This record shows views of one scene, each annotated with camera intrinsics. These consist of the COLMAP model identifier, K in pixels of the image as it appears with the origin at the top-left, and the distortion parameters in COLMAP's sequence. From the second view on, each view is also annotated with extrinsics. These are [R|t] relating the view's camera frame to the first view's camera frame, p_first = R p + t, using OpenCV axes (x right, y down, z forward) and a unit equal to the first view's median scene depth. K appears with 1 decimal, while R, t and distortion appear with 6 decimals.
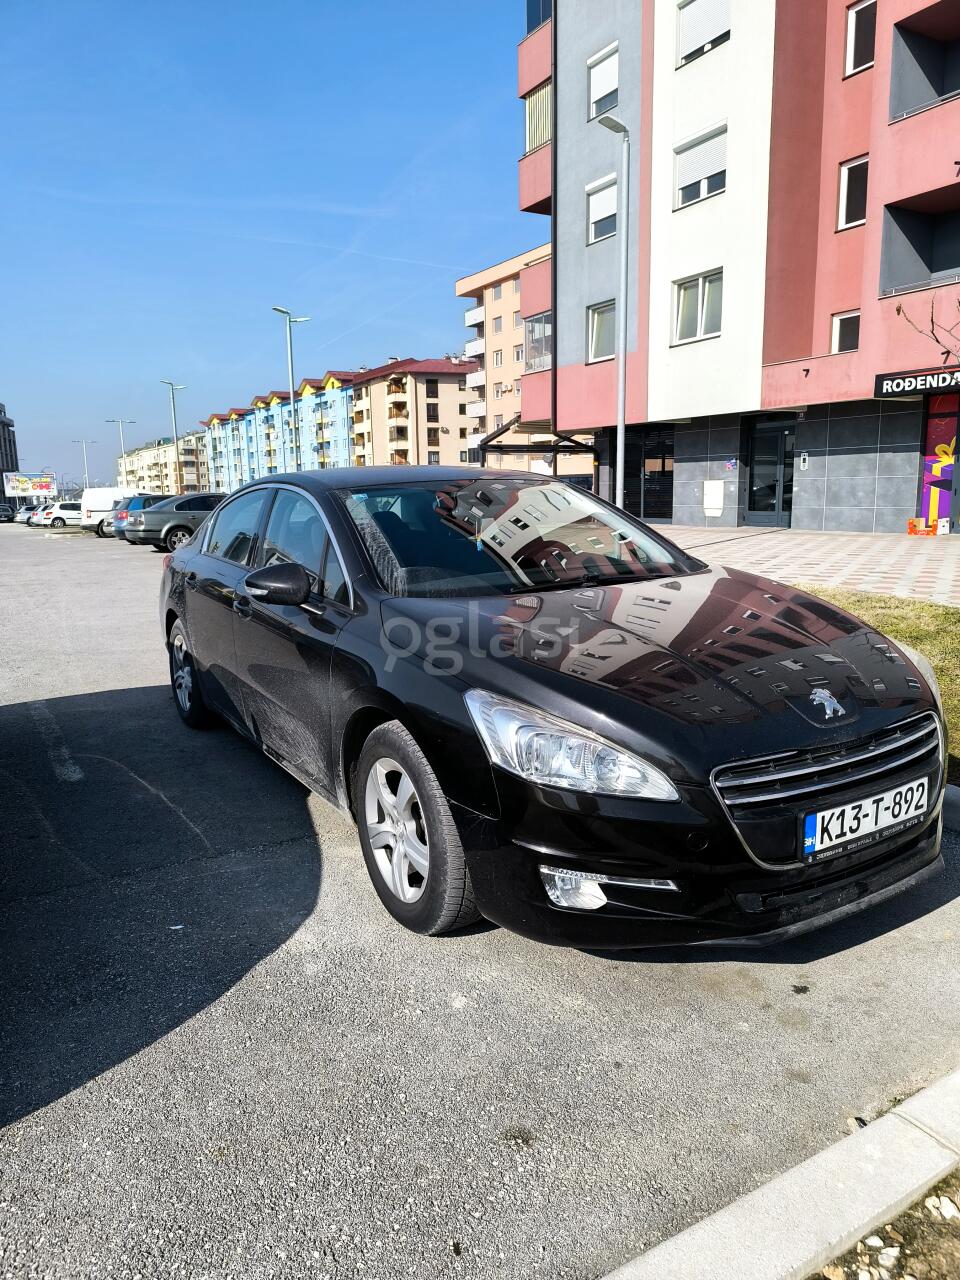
lens RADIAL K [[865.4, 0, 476.8], [0, 865.4, 649.4], [0, 0, 1]] dist [0.010100, -0.001439]
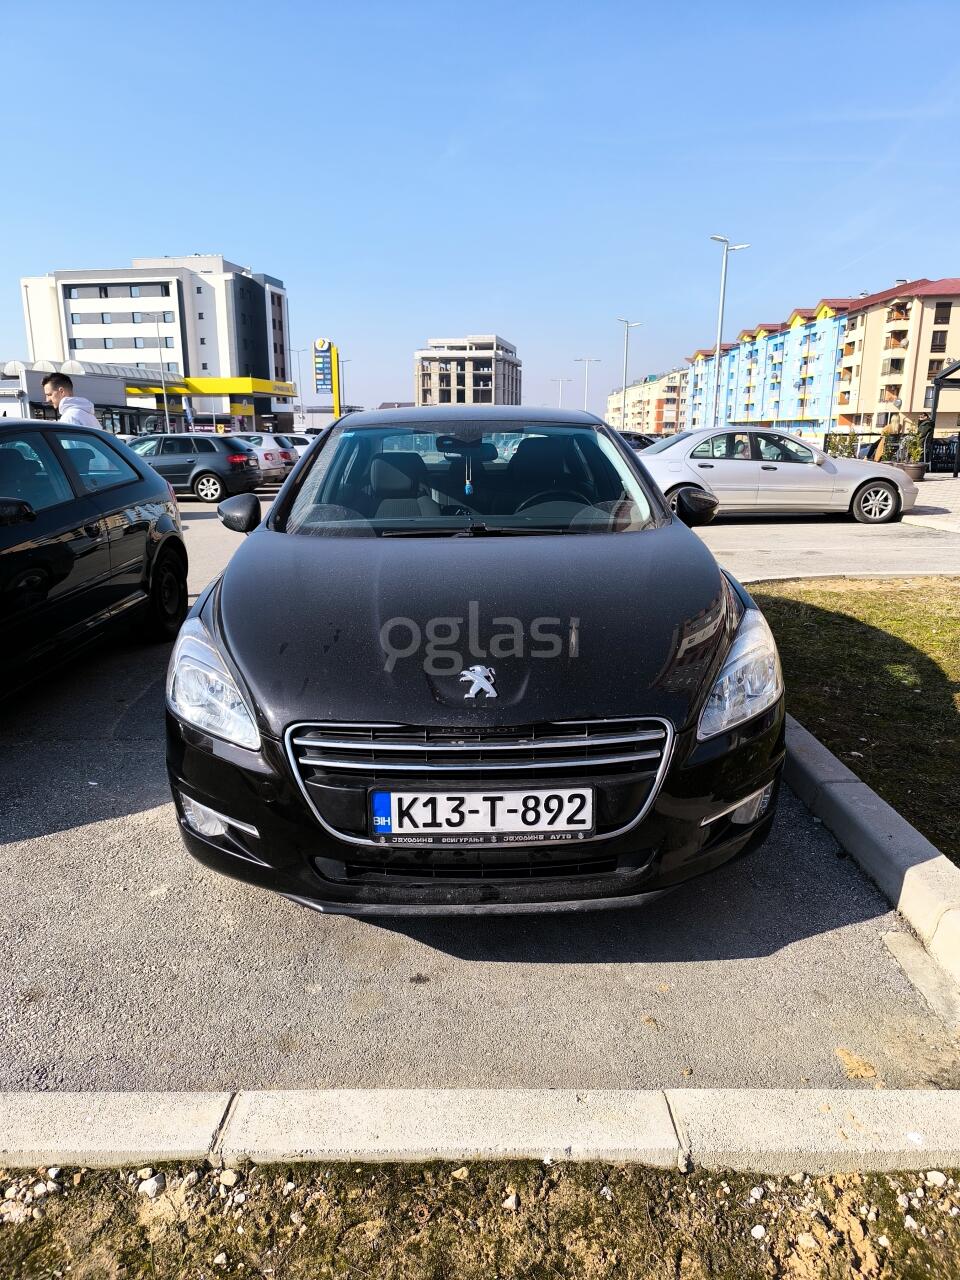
lens RADIAL K [[865.4, 0, 474.3], [0, 865.4, 636.2], [0, 0, 1]] dist [0.010100, -0.001439]
pose [[0.867049, 0.133207, -0.480085, 0.842851], [-0.106999, 0.990897, 0.081697, -0.058640], [0.486597, -0.019467, 0.873410, 0.226846]]
